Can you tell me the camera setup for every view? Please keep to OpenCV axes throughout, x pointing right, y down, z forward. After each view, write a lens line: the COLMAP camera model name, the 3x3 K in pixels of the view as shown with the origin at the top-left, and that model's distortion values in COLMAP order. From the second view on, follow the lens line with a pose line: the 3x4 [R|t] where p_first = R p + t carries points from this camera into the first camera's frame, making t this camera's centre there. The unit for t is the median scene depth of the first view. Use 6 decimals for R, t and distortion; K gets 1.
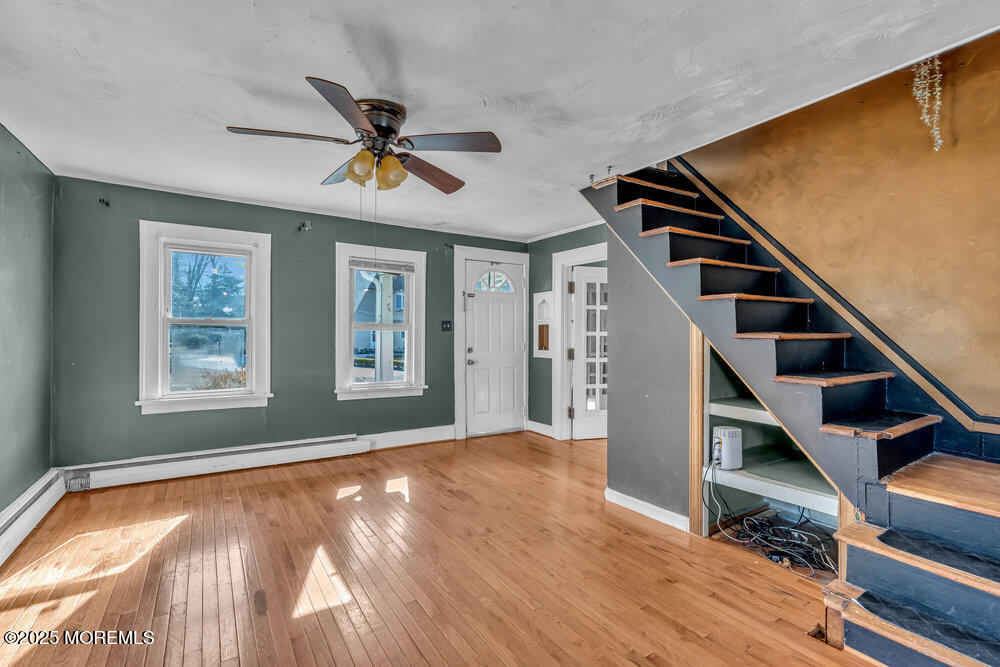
lens RADIAL K [[450.6, 0, 505.6], [0, 450.6, 332.2], [0, 0, 1]] dist [-0.016883, 0.005270]
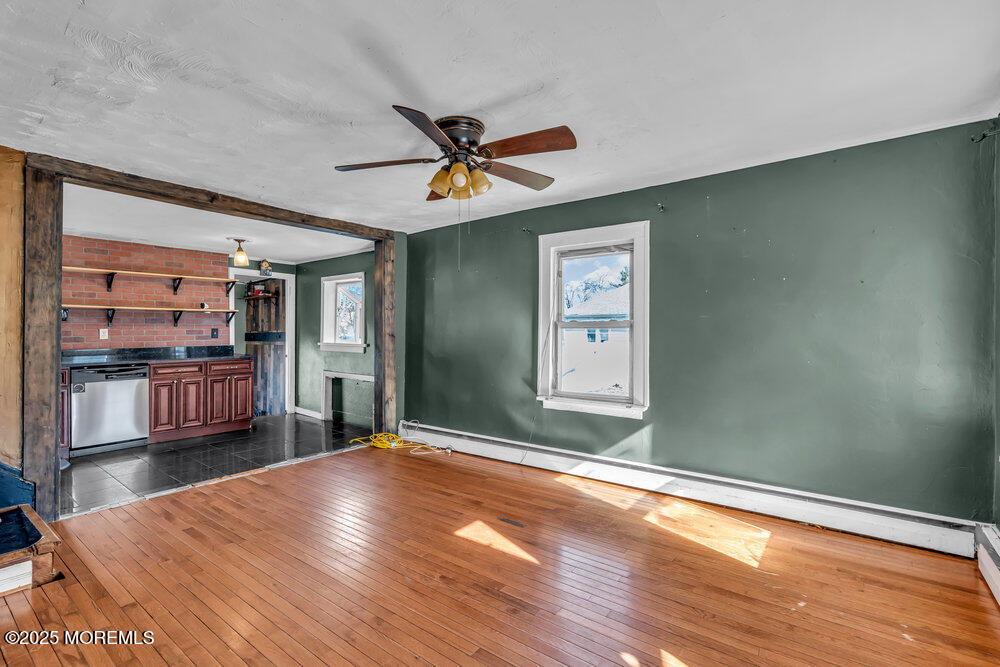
lens RADIAL K [[450.6, 0, 505.6], [0, 450.6, 332.2], [0, 0, 1]] dist [-0.016883, 0.005270]
pose [[-0.938187, -0.012491, -0.345904, -0.012224], [-0.012288, 0.999921, -0.002779, 0.000528], [0.345912, 0.001643, -0.938266, 1.244218]]
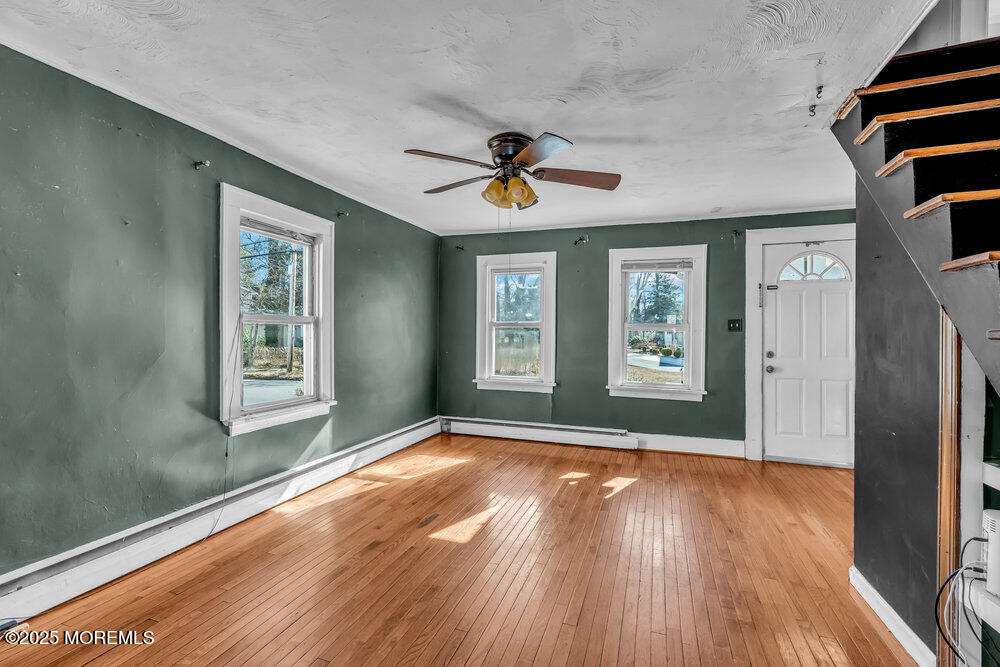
lens RADIAL K [[450.6, 0, 505.6], [0, 450.6, 332.2], [0, 0, 1]] dist [-0.016883, 0.005270]
pose [[0.604768, -0.002587, -0.796398, 0.394629], [-0.002406, 0.999984, -0.005076, 0.006316], [0.796398, 0.004986, 0.604752, 0.173645]]
